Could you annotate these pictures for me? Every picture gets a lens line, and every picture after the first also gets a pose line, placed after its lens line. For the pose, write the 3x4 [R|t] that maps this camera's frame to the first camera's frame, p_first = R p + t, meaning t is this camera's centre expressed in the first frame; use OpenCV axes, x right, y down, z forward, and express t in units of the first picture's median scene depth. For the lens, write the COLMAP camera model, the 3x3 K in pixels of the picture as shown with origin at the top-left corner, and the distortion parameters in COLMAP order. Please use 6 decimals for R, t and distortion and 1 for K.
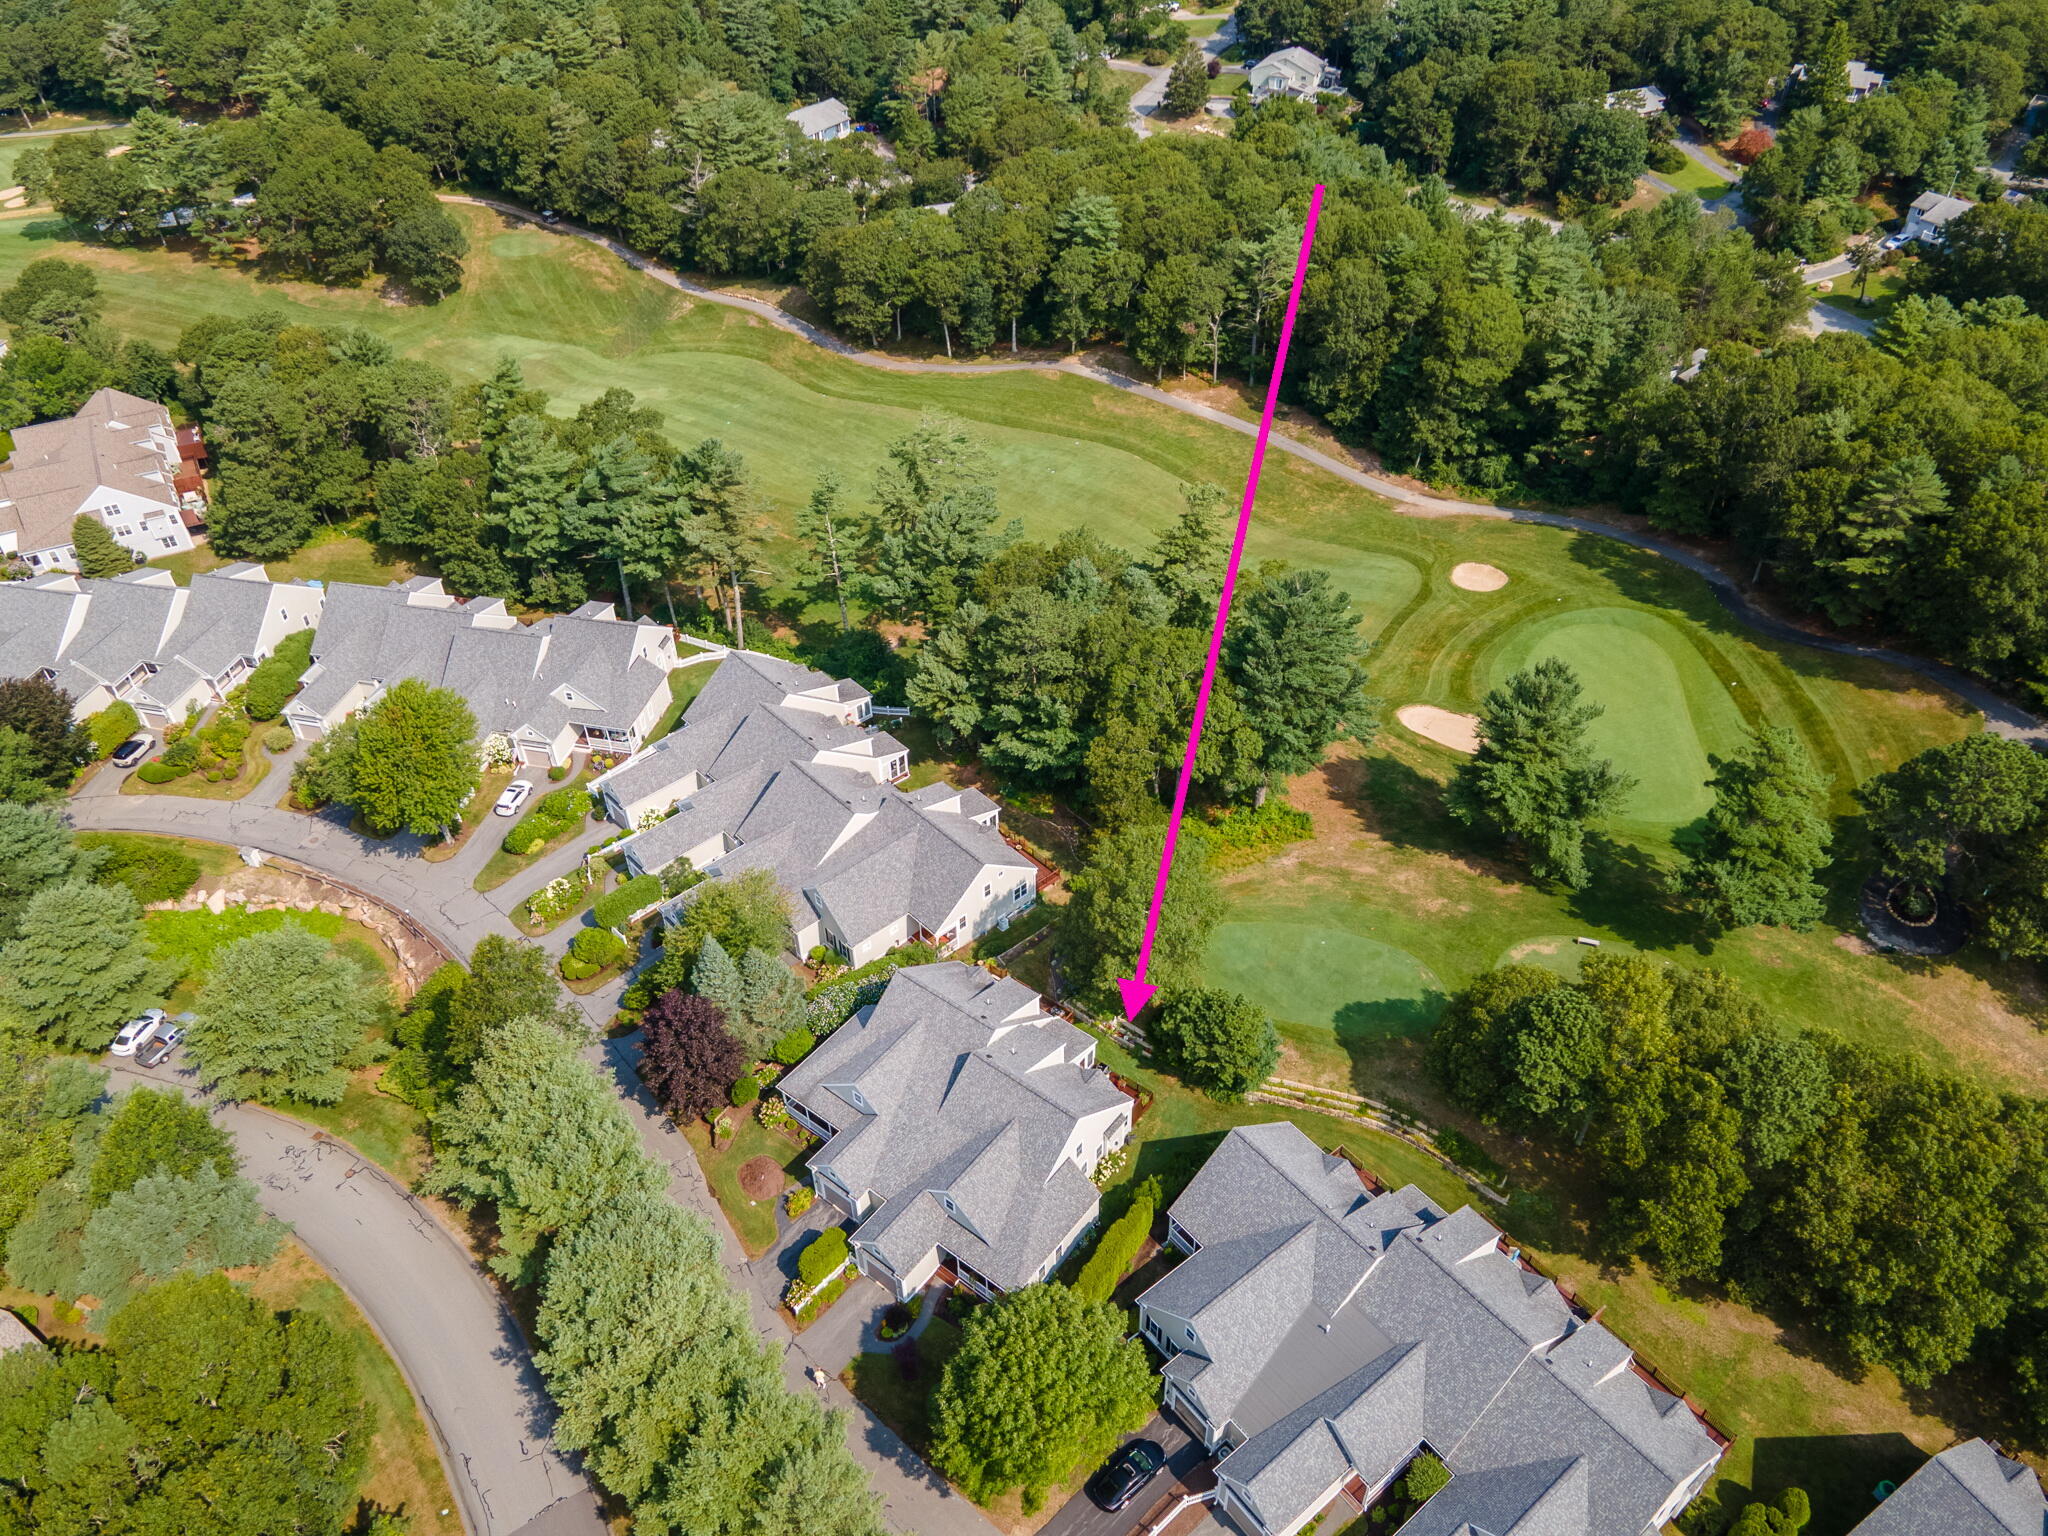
lens RADIAL K [[1563.5, 0, 1018.8], [0, 1563.5, 769.0], [0, 0, 1]] dist [0.043376, 0.012315]
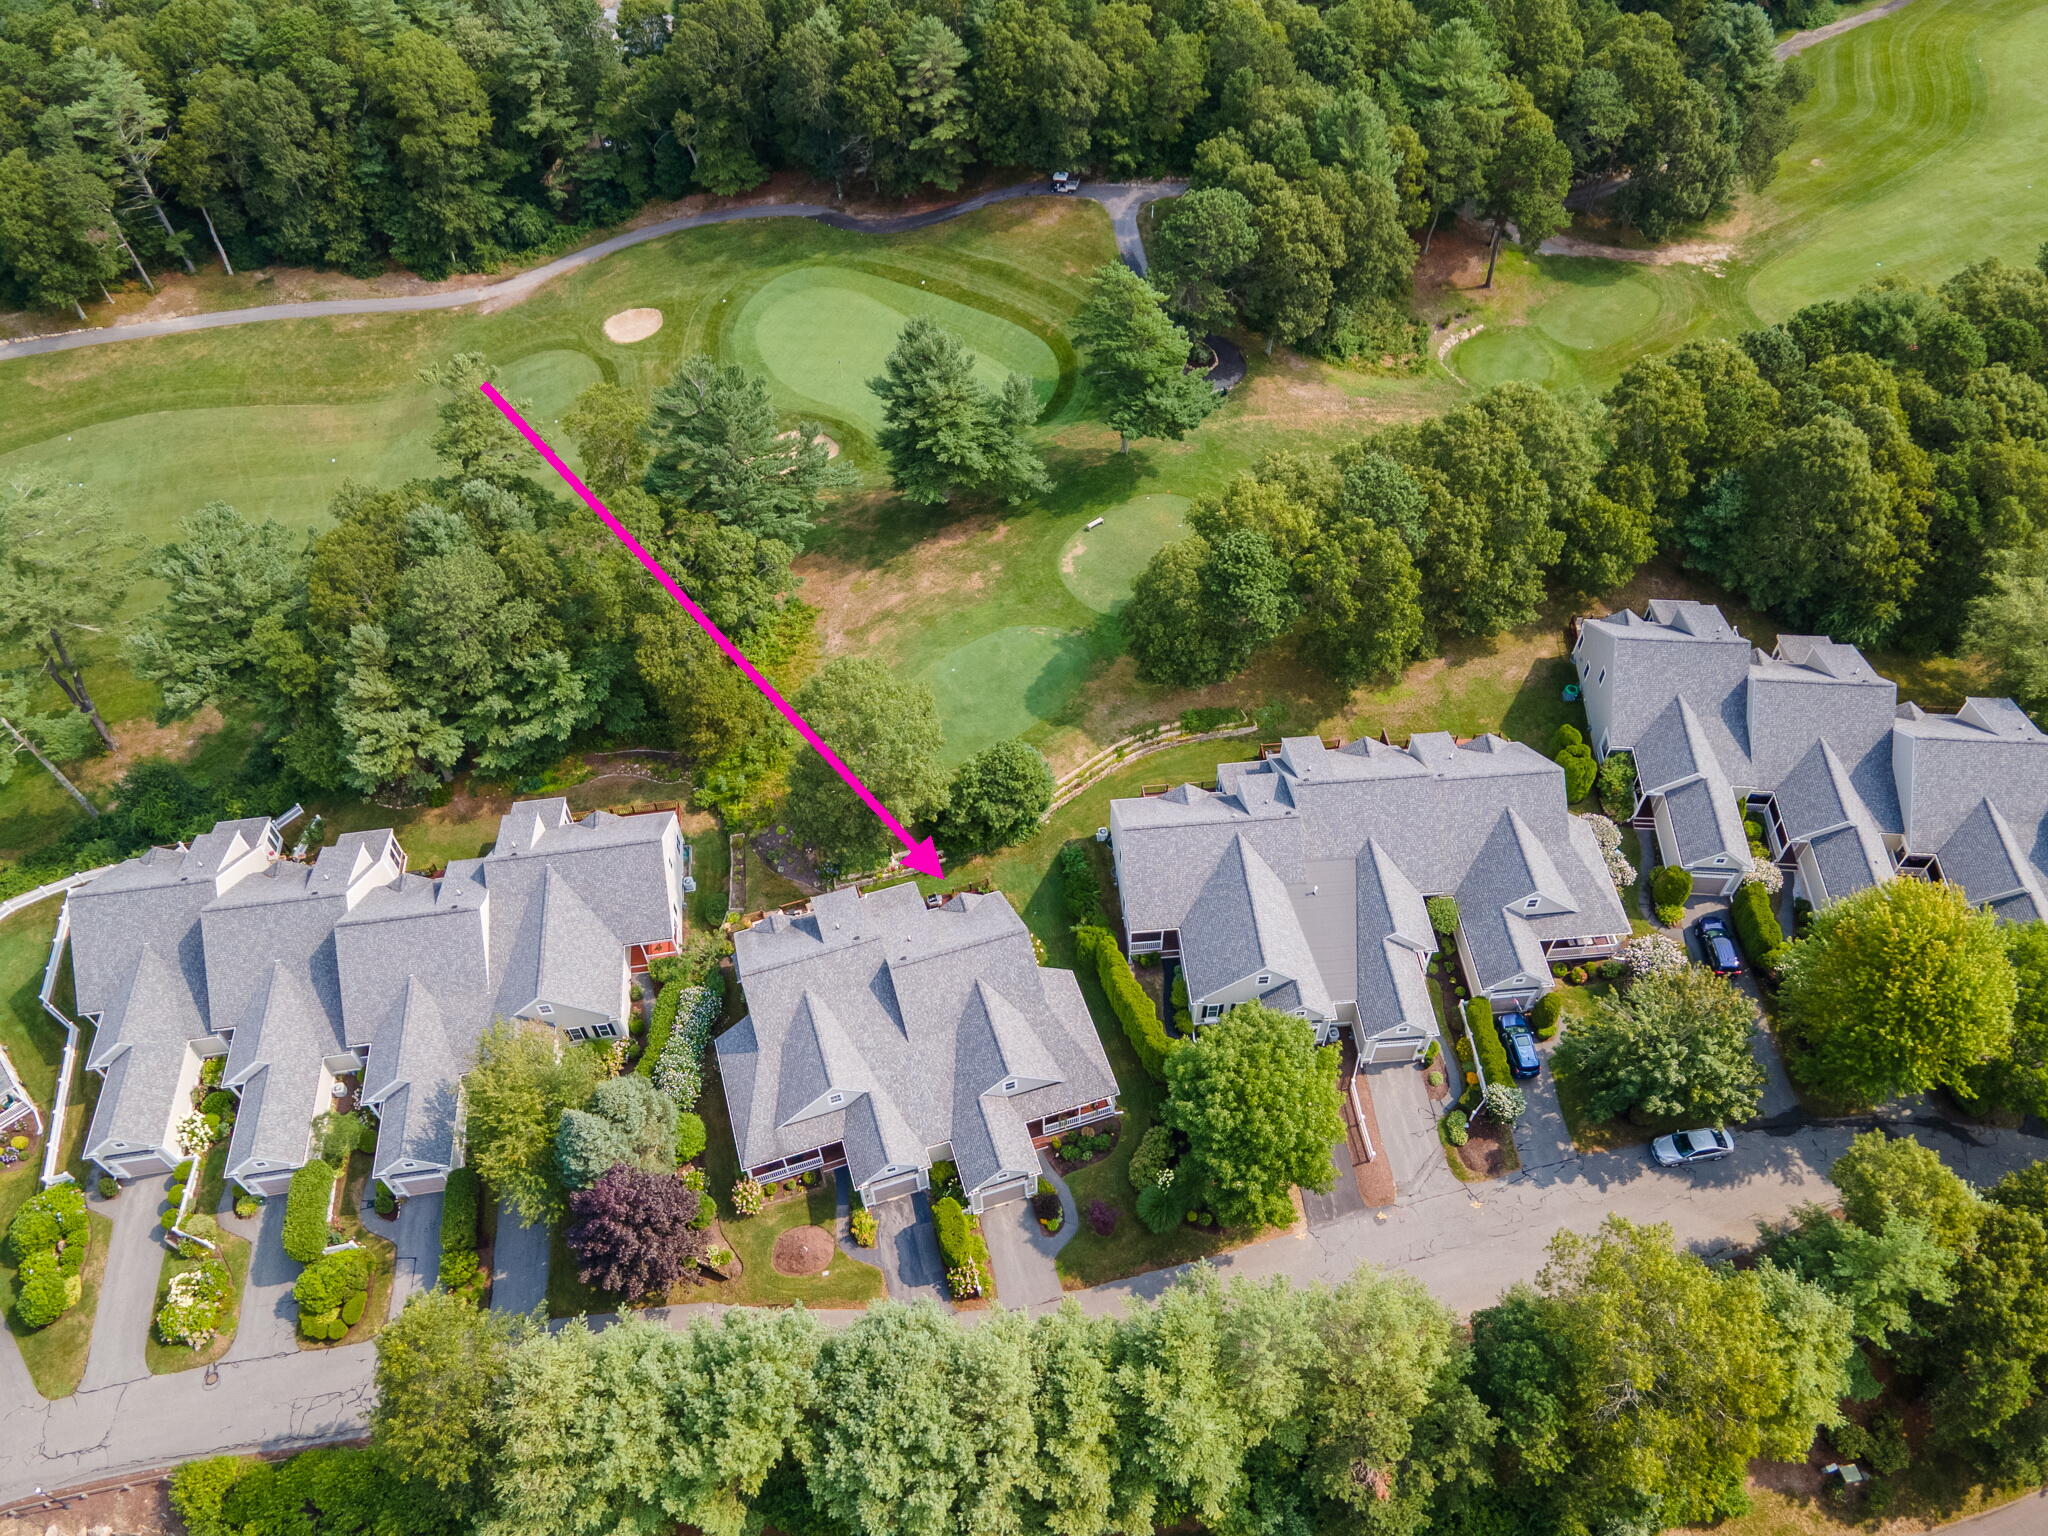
lens RADIAL K [[1563.5, 0, 1008.5], [0, 1563.5, 780.1], [0, 0, 1]] dist [0.043376, 0.012315]
pose [[0.544681, -0.637073, 0.545399, -0.356212], [0.541489, 0.763762, 0.351365, -0.158660], [-0.640400, 0.103946, 0.760975, 0.206649]]
